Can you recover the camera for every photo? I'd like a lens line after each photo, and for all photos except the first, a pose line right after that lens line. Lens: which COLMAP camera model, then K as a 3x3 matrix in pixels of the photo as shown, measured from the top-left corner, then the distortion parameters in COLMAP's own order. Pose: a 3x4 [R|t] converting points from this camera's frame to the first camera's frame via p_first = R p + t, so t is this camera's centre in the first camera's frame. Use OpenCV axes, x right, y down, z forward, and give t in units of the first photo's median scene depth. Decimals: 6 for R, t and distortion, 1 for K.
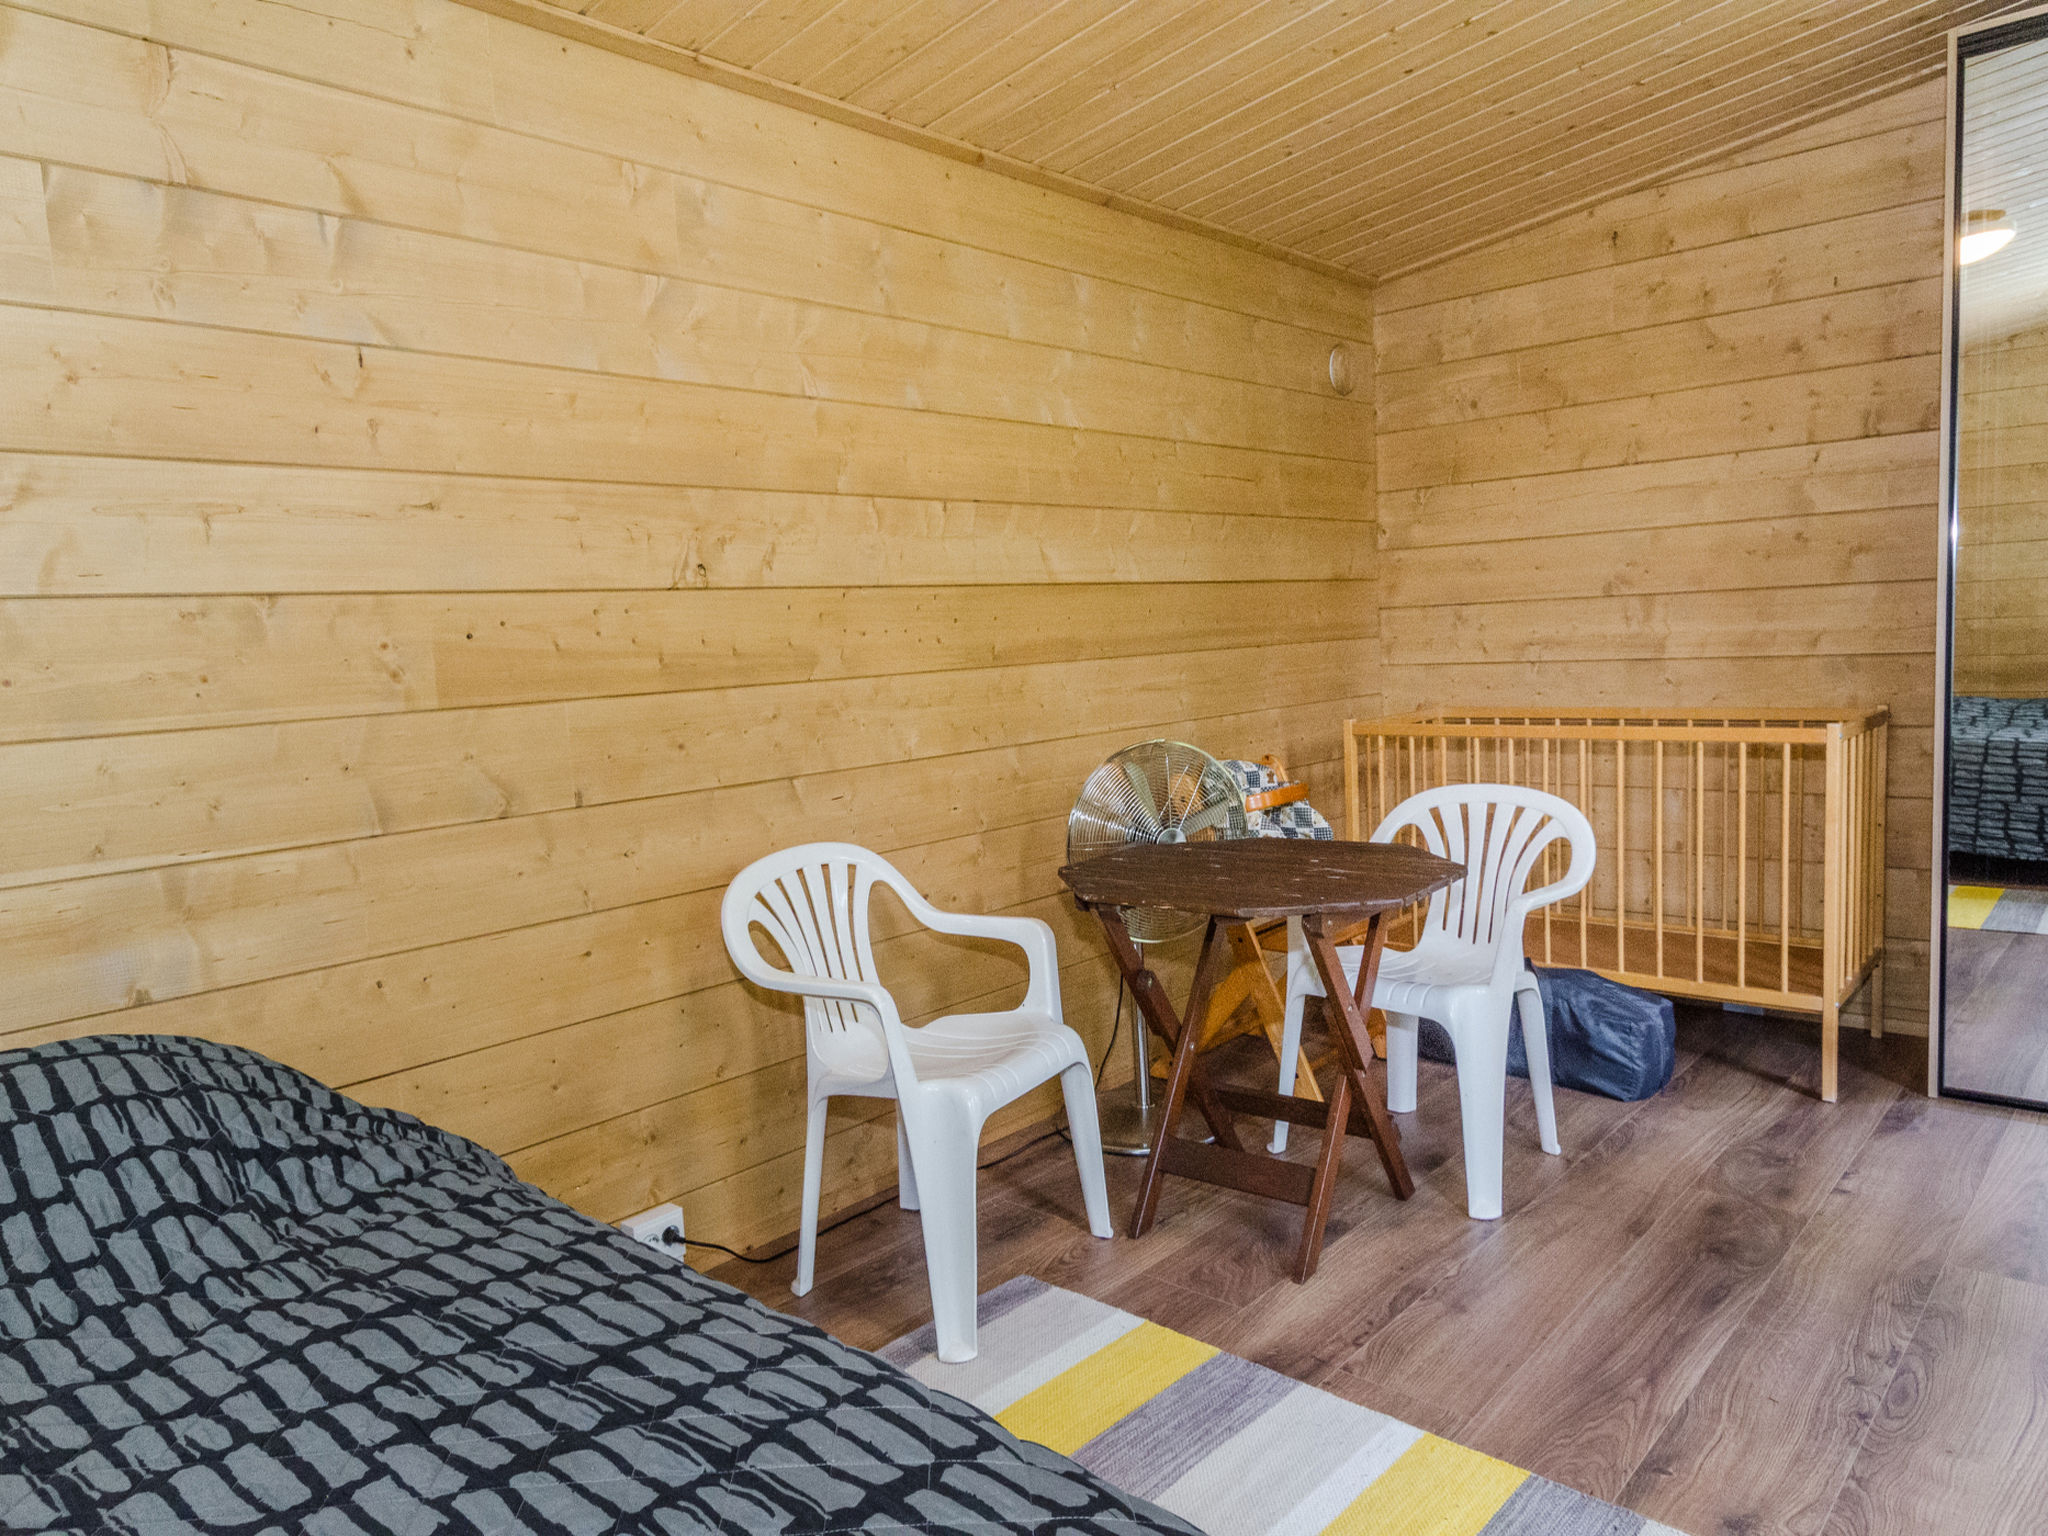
lens RADIAL K [[1362.7, 0, 1024.0], [0, 1362.7, 768.0], [0, 0, 1]] dist [0.001269, 0.000635]
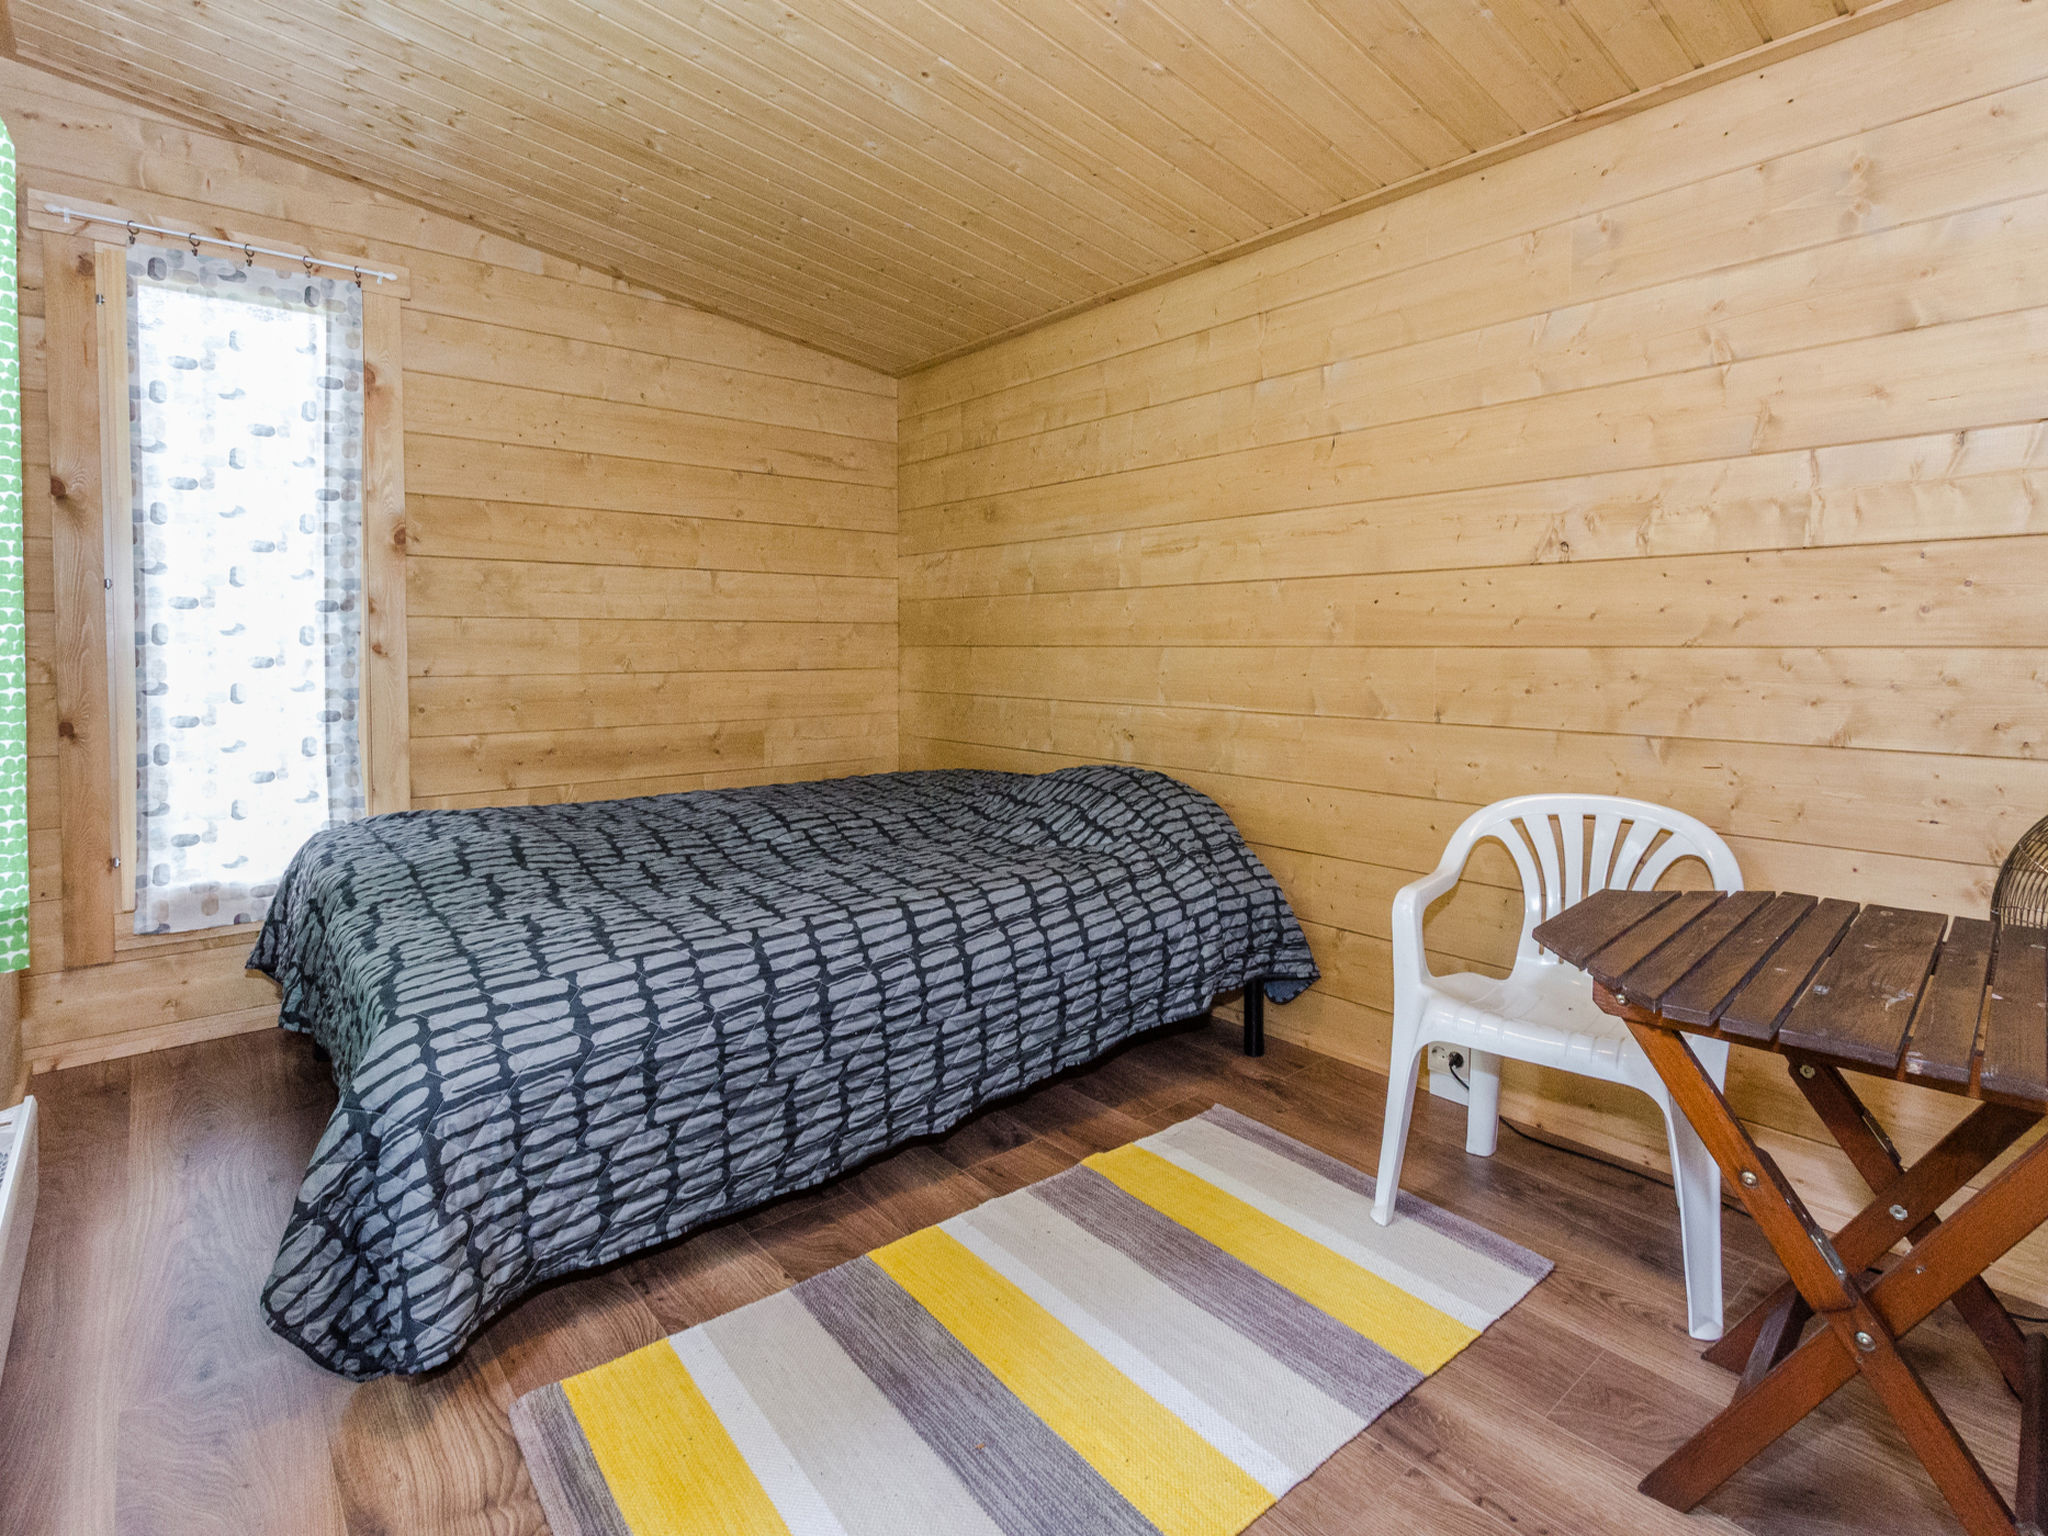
lens RADIAL K [[908.3, 0, 1024.0], [0, 908.3, 768.0], [0, 0, 1]] dist [-0.000394, -0.000036]
pose [[-0.112434, 0.195222, -0.974293, 0.732556], [-0.089244, 0.974564, 0.205575, -0.093369], [0.989643, 0.110063, -0.092151, 0.749936]]
